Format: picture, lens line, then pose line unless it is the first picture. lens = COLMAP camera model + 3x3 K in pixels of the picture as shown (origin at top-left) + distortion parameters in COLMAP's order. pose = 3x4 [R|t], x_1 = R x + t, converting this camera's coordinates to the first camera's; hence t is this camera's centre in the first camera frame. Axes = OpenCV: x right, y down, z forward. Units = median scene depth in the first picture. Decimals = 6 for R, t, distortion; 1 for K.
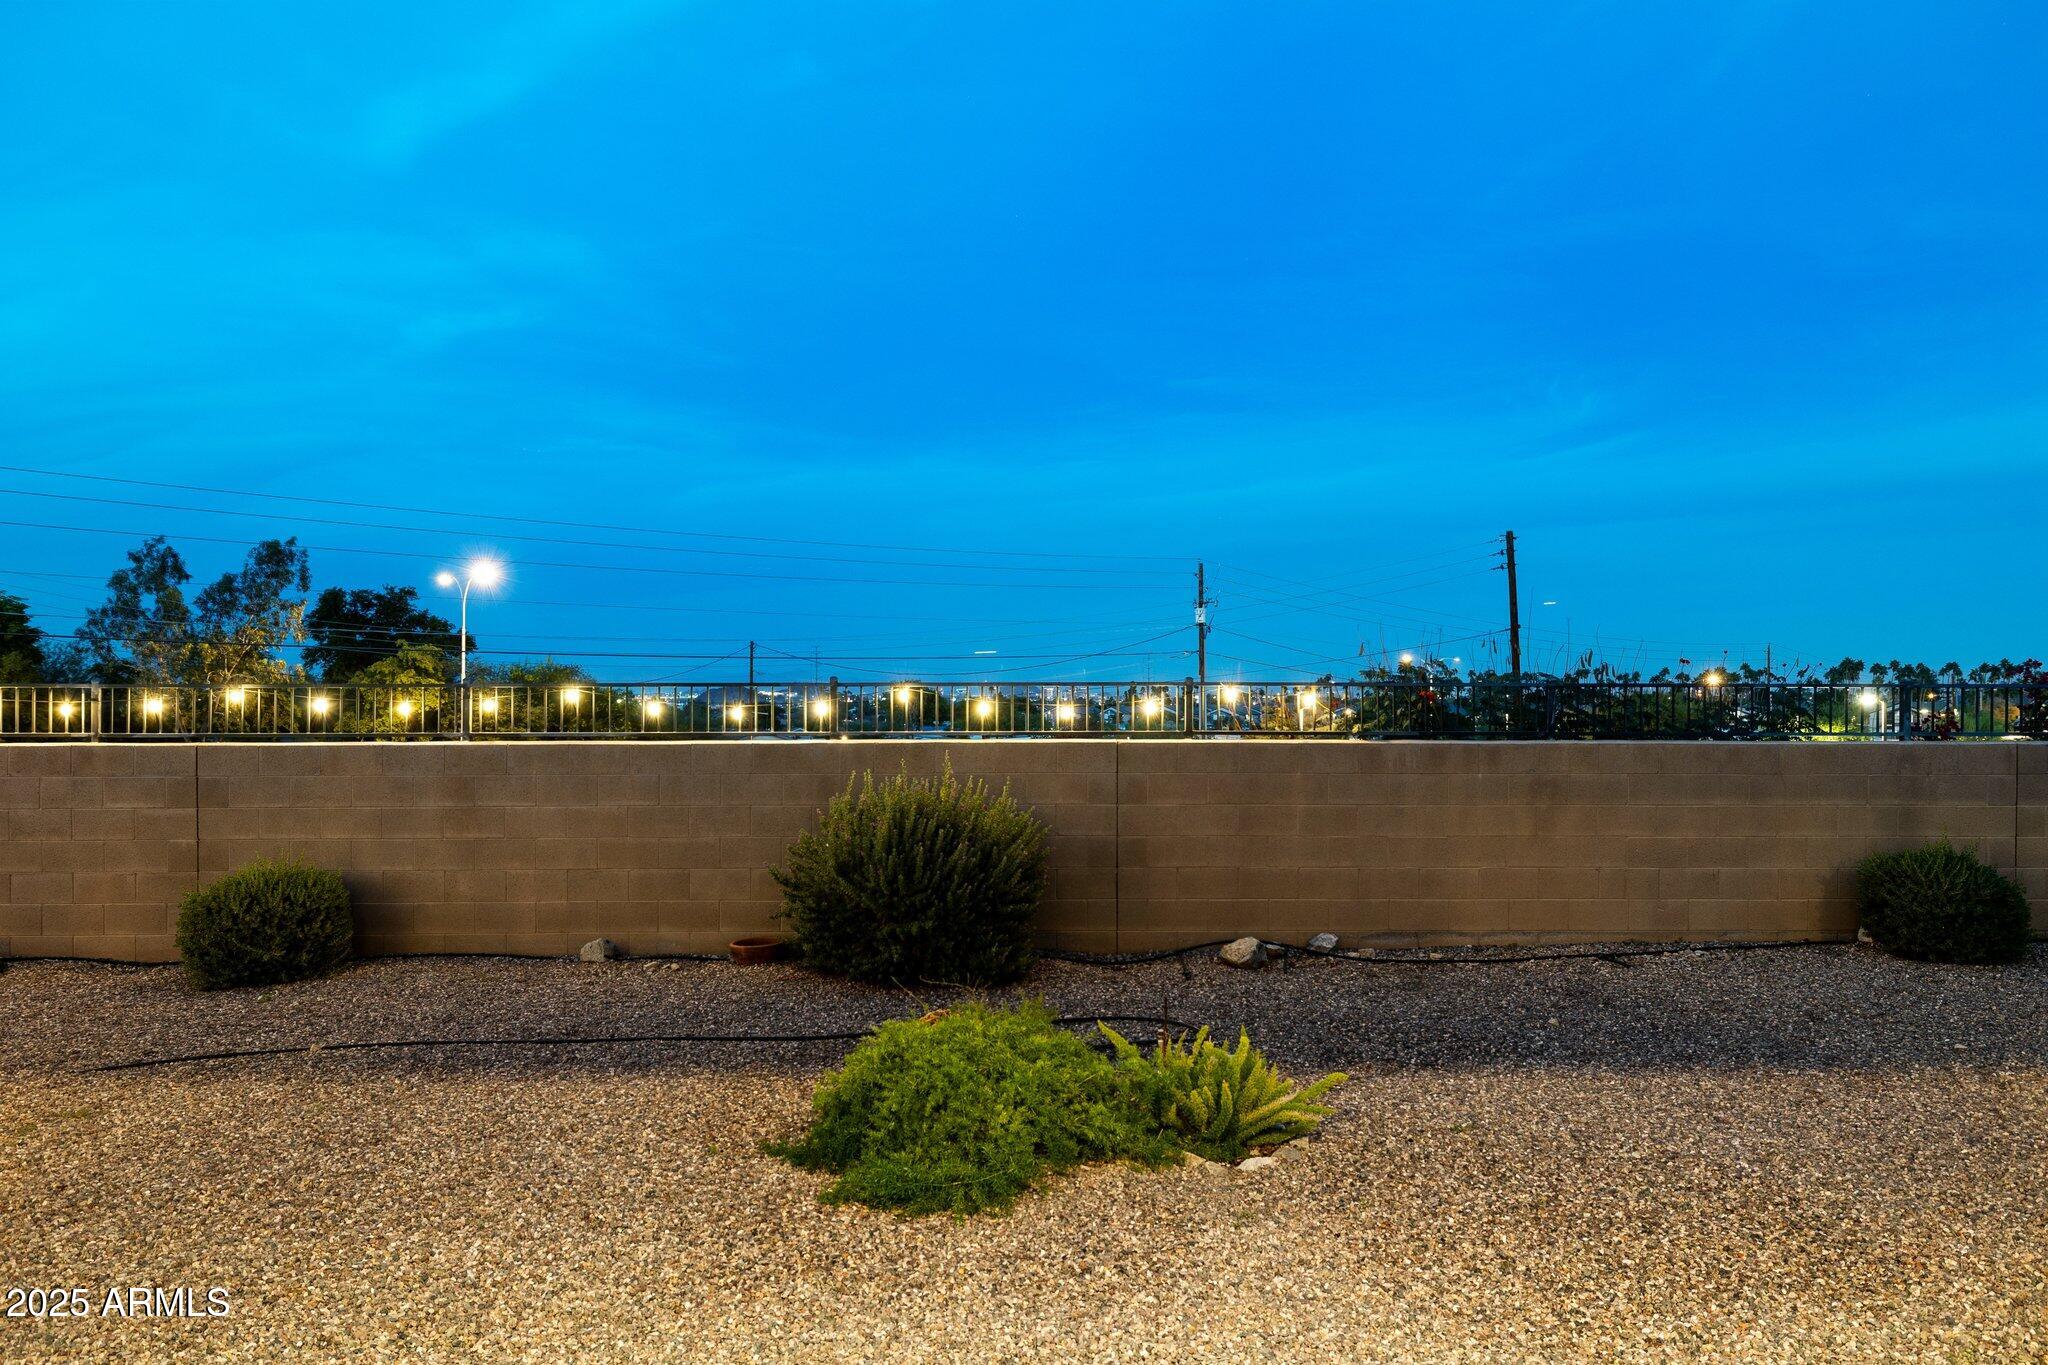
lens RADIAL K [[1350.6, 0, 1024.9], [0, 1350.6, 683.1], [0, 0, 1]] dist [-0.002547, 0.004524]
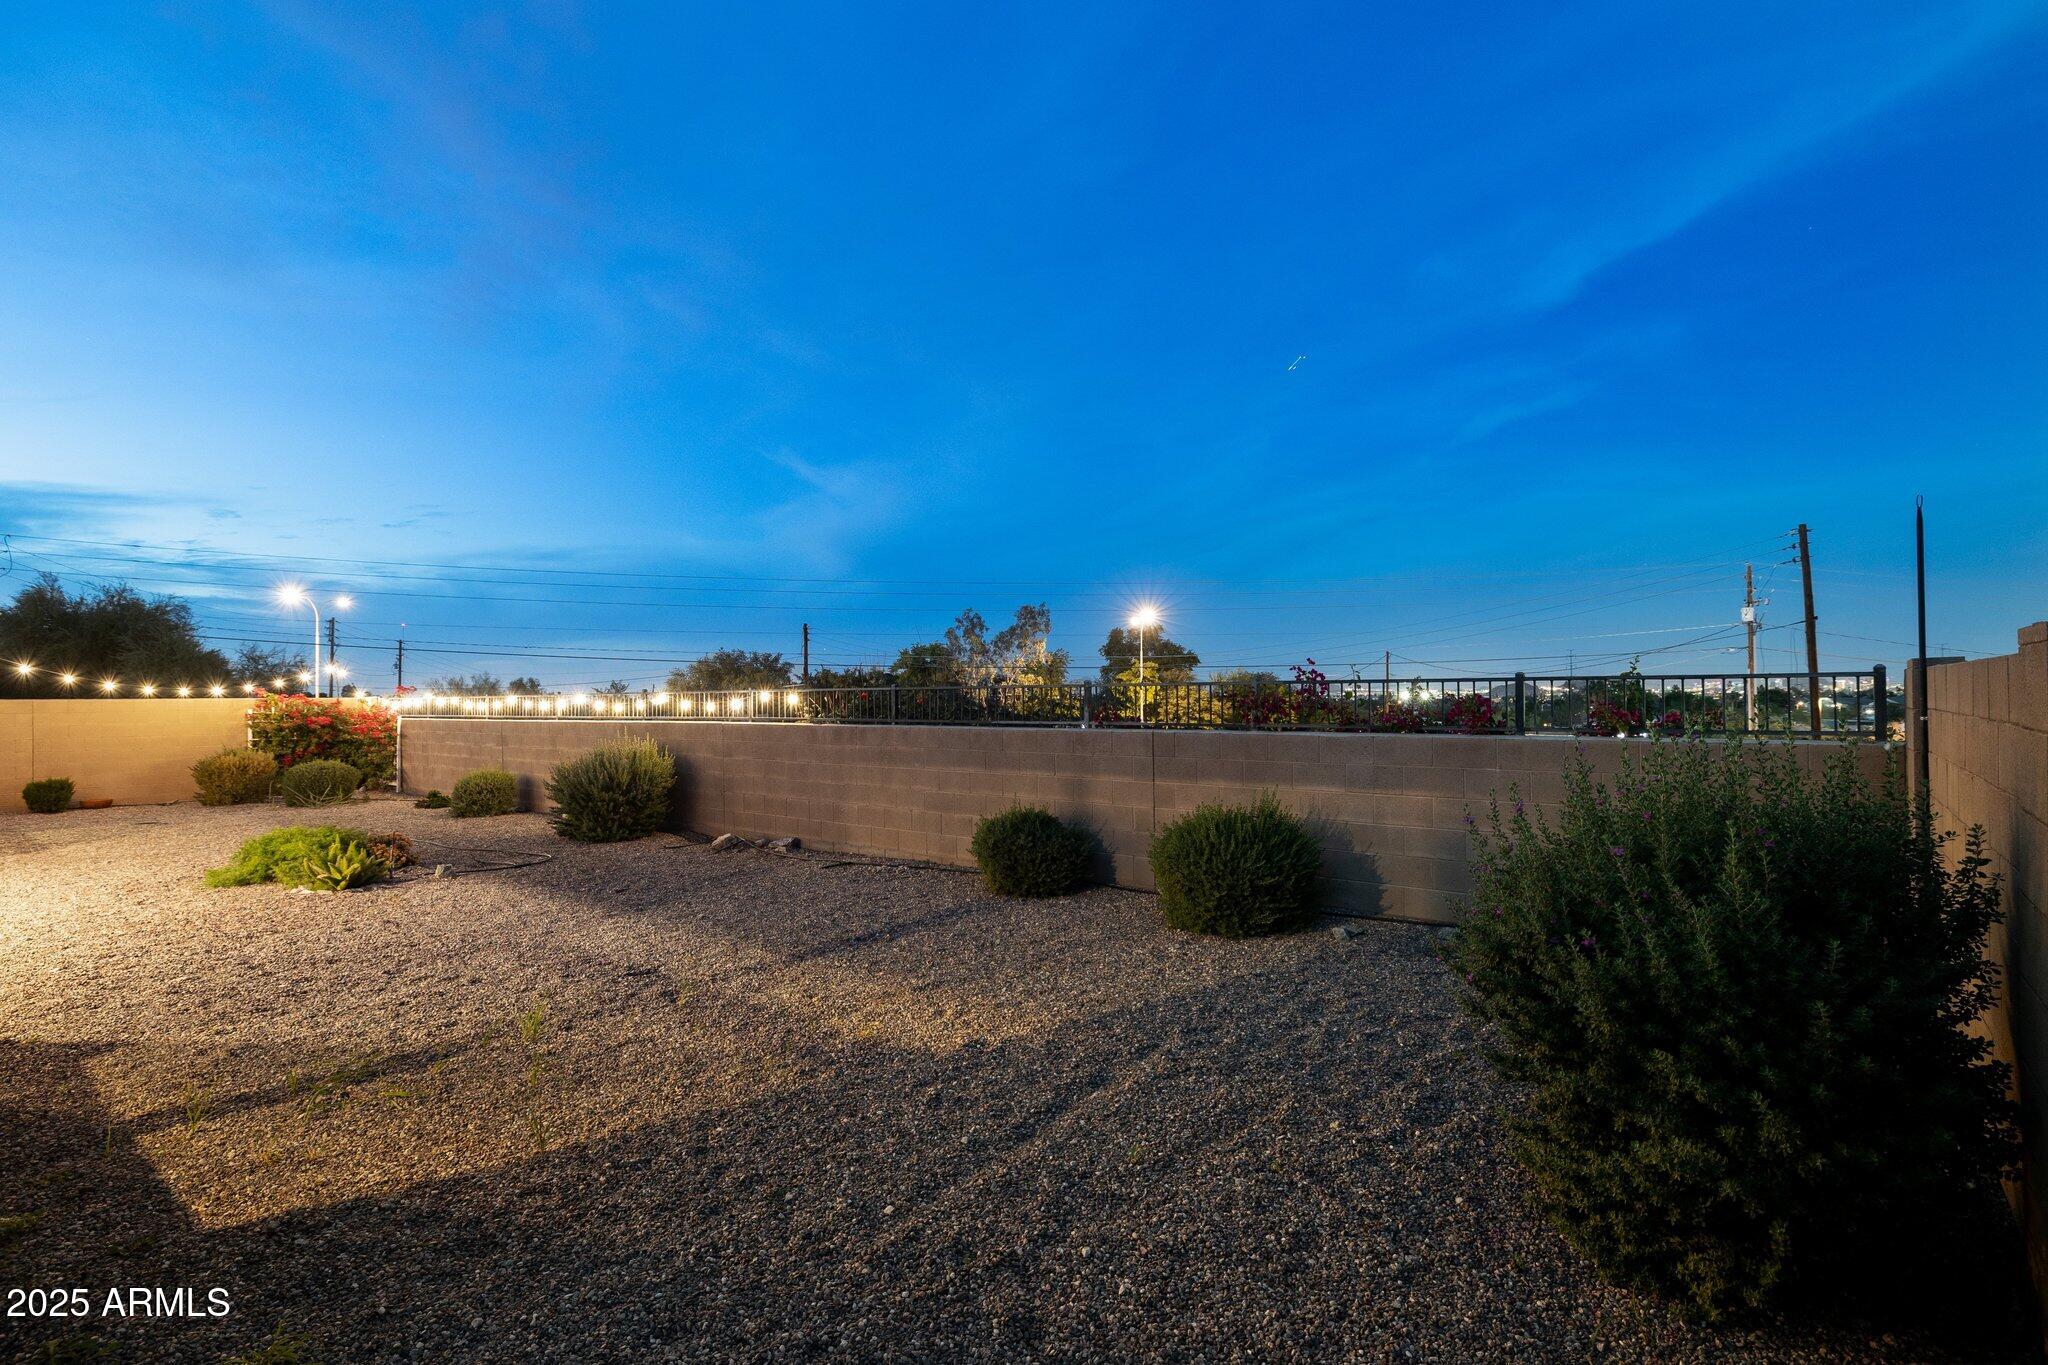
lens RADIAL K [[972.9, 0, 1032.9], [0, 972.9, 690.4], [0, 0, 1]] dist [-0.005867, 0.000536]
pose [[0.776819, -0.011547, -0.629618, 1.268708], [0.016092, 0.999869, 0.001517, 0.004571], [0.629518, -0.011310, 0.776904, 0.255587]]
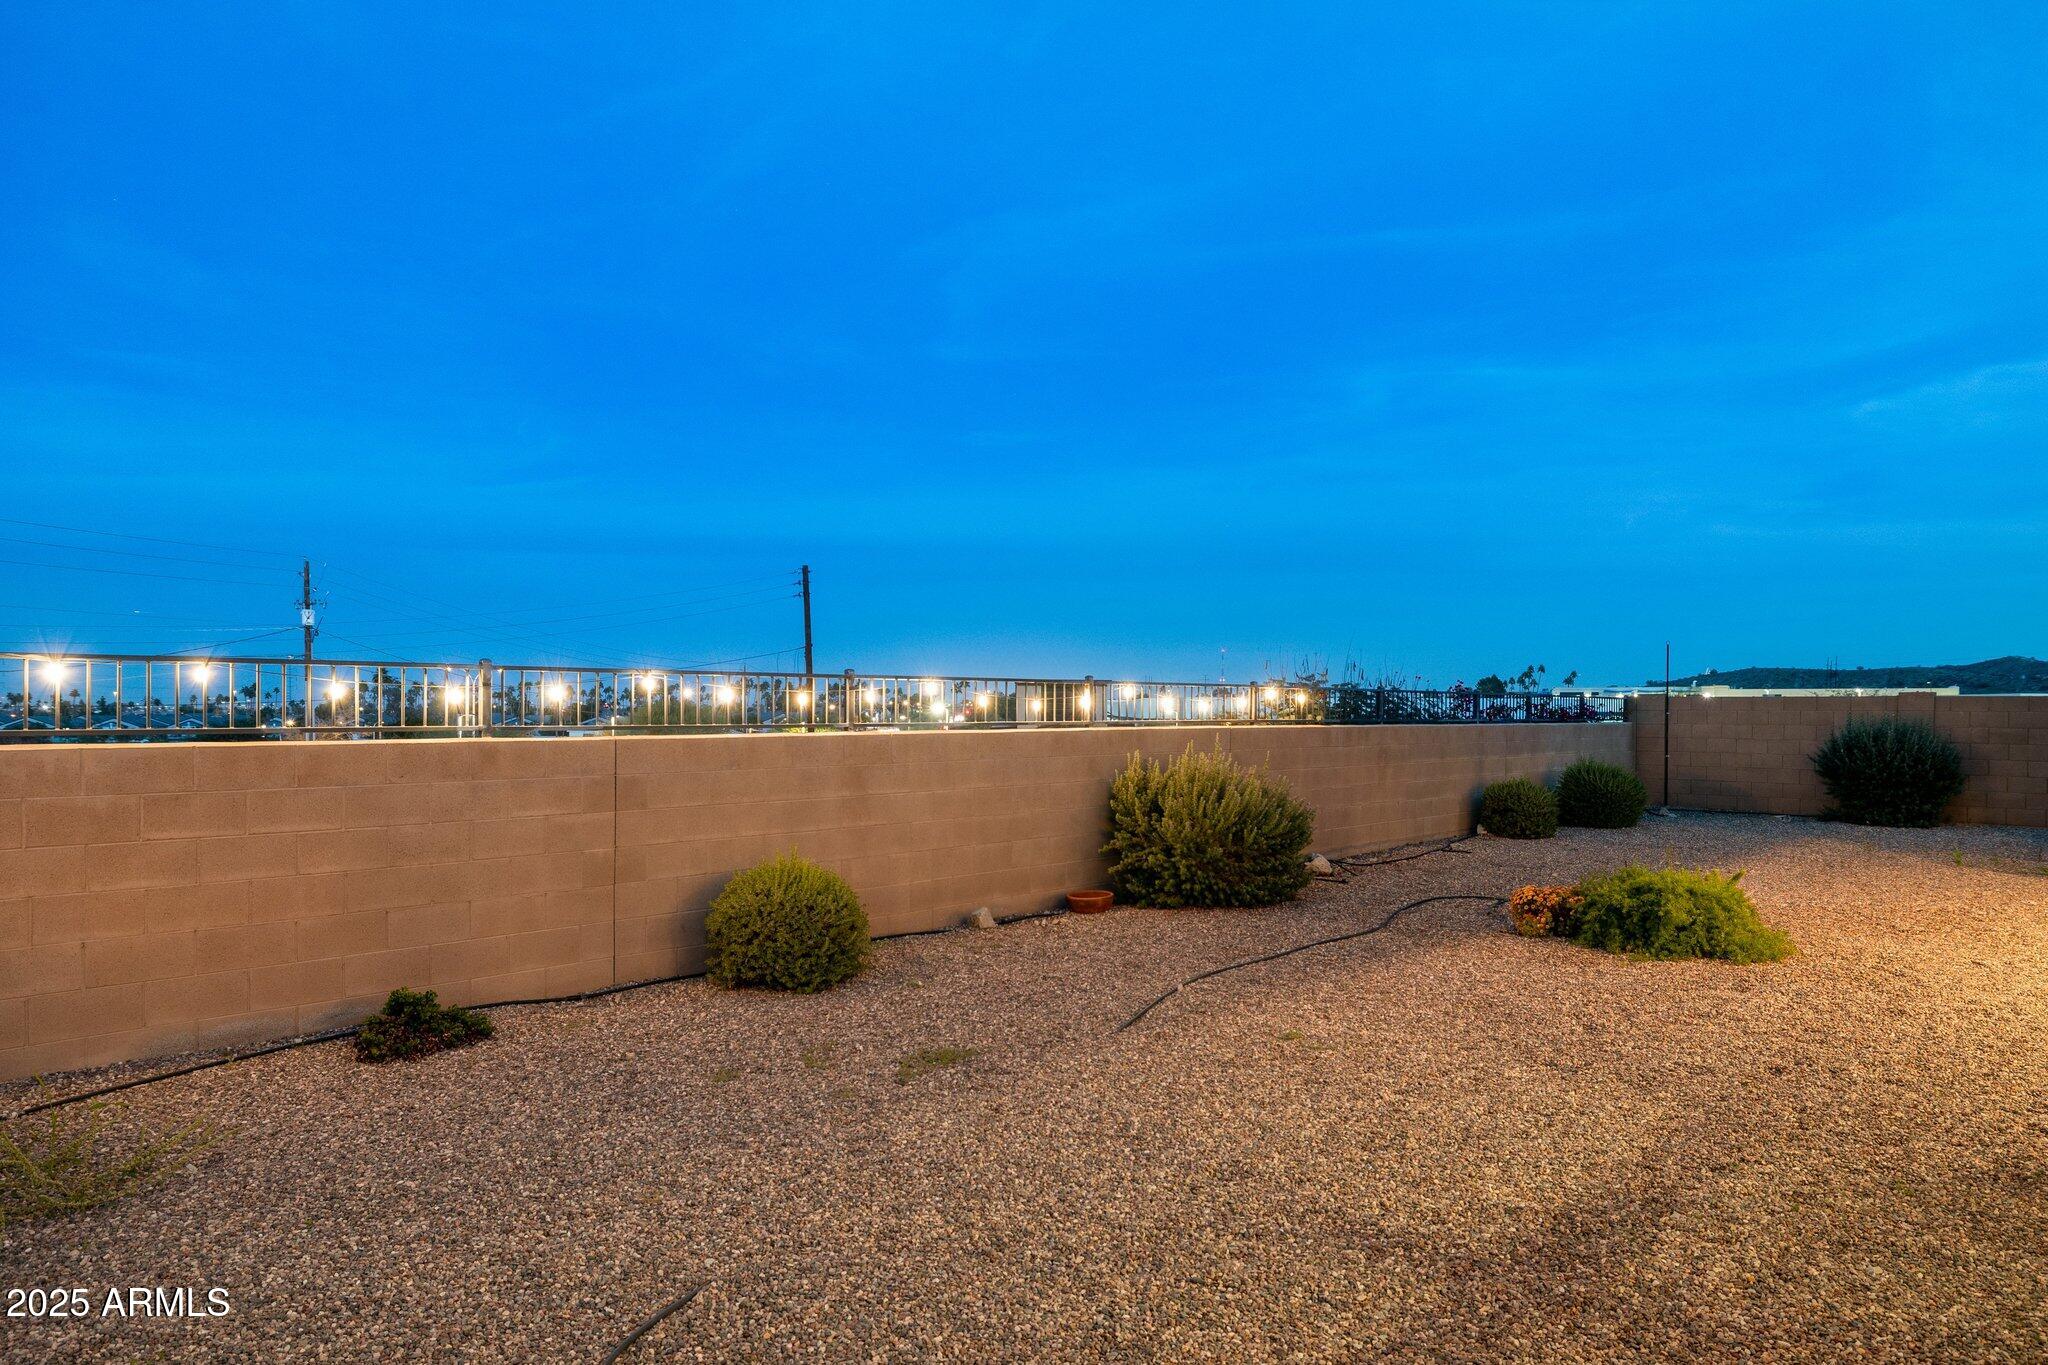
lens RADIAL K [[1264.0, 0, 1026.6], [0, 1264.0, 691.8], [0, 0, 1]] dist [-0.006808, -0.000039]
pose [[0.701096, 0.012517, 0.712957, -1.045818], [-0.010650, 0.999918, -0.007082, 0.019106], [-0.712987, -0.002628, 0.701172, 0.249880]]
